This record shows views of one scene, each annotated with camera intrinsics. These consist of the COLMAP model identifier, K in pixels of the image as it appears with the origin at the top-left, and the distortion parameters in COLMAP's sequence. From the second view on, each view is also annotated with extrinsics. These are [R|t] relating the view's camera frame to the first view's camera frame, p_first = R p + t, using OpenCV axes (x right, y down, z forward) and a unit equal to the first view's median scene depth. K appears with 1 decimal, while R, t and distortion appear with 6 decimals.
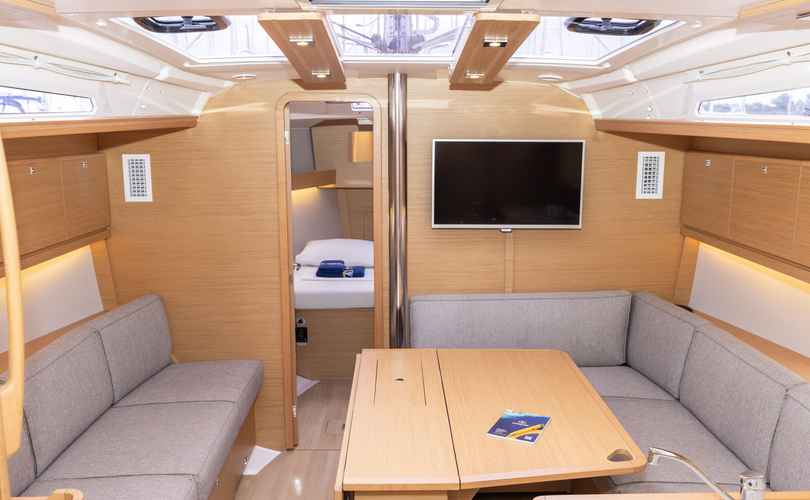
lens RADIAL K [[735.3, 0, 407.0], [0, 735.3, 246.3], [0, 0, 1]] dist [0.007526, 0.000000]
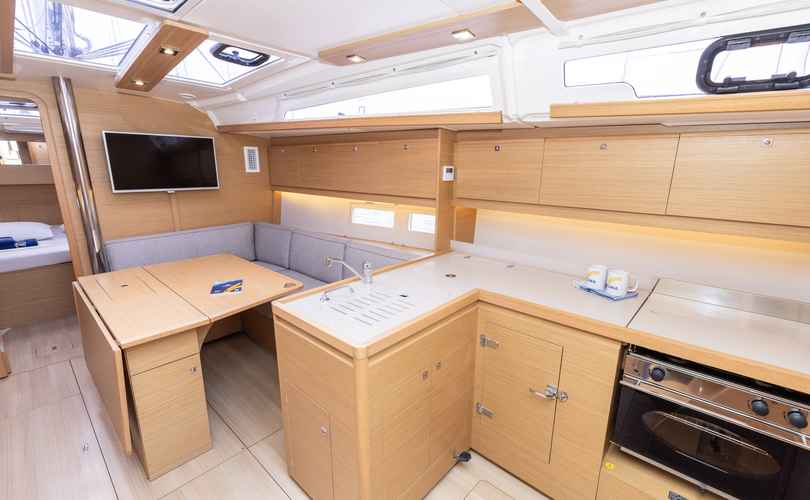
lens RADIAL K [[361.1, 0, 405.3], [0, 361.1, 248.7], [0, 0, 1]] dist [0.006348, -0.000662]
pose [[0.688652, -0.164975, 0.706075, -0.095610], [0.115814, 0.986297, 0.117493, 0.068136], [-0.715783, 0.000861, 0.698322, 0.067876]]
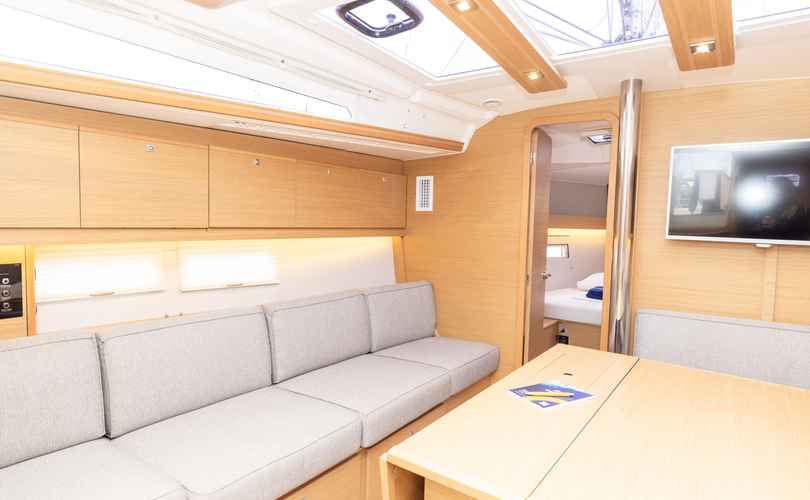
lens RADIAL K [[462.4, 0, 404.8], [0, 462.4, 248.3], [0, 0, 1]] dist [0.001231, 0.005369]
pose [[0.796146, 0.058877, -0.602233, 0.128641], [-0.123629, 0.990088, -0.066641, 0.070261], [0.592341, 0.127509, 0.795534, 0.314015]]
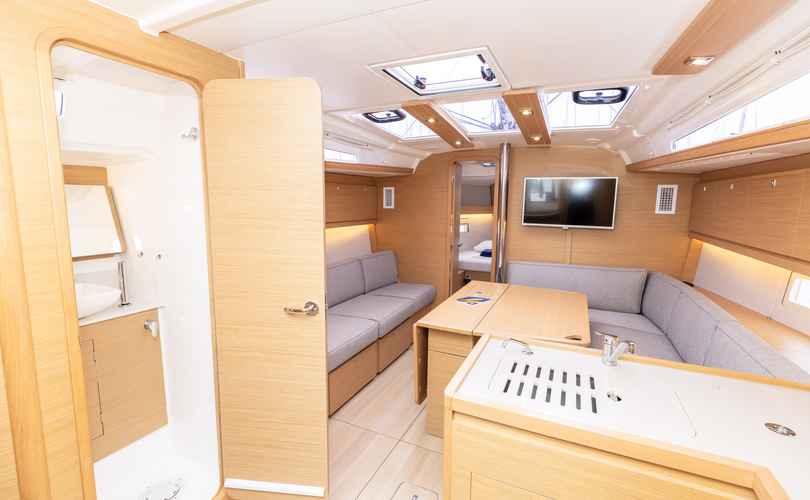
lens RADIAL K [[365.5, 0, 400.9], [0, 365.5, 244.0], [0, 0, 1]] dist [0.004451, -0.000171]
pose [[0.893364, 0.065728, -0.444500, 0.177040], [-0.085292, 0.996064, -0.024133, 0.073257], [0.441164, 0.059471, 0.895454, 0.021997]]
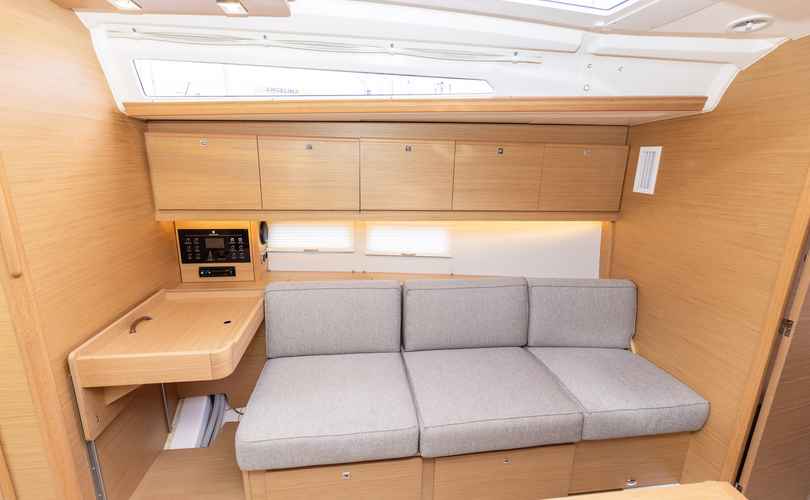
lens RADIAL K [[365.5, 0, 405.2], [0, 365.5, 247.2], [0, 0, 1]] dist [0.004451, -0.000171]
pose [[0.113771, 0.248723, -0.961869, 0.121162], [-0.183744, 0.956722, 0.225659, -0.043273], [0.976368, 0.151065, 0.154549, 0.611464]]
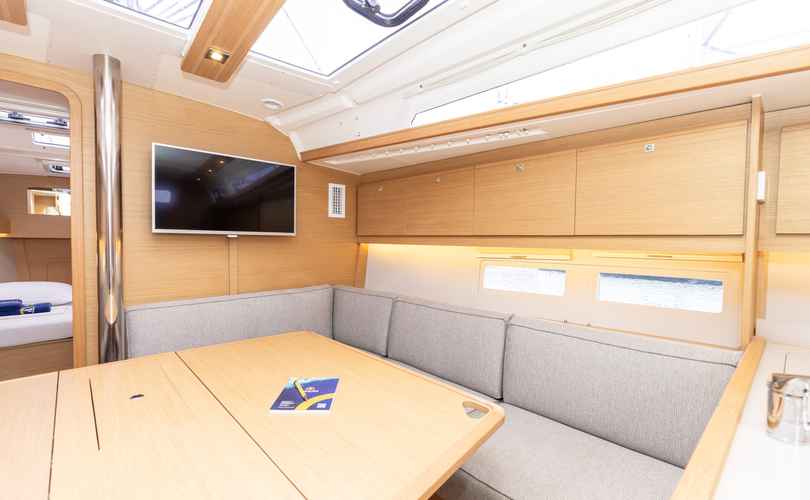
lens RADIAL K [[365.5, 0, 400.1], [0, 365.5, 250.0], [0, 0, 1]] dist [0.004451, -0.000171]
pose [[0.753087, -0.010504, 0.657837, -0.038842], [0.098537, 0.990396, -0.096991, 0.077809], [-0.650500, 0.137864, 0.746889, 0.424965]]
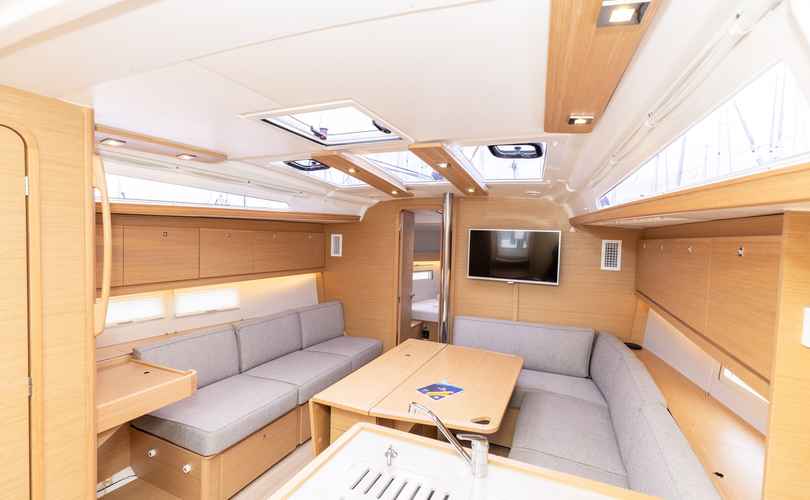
lens RADIAL K [[365.5, 0, 403.3], [0, 365.5, 250.5], [0, 0, 1]] dist [0.004451, -0.000171]
pose [[0.902819, 0.040141, -0.428144, 0.271850], [-0.097771, 0.988719, -0.113469, 0.024823], [0.418760, 0.144302, 0.896559, 0.127627]]
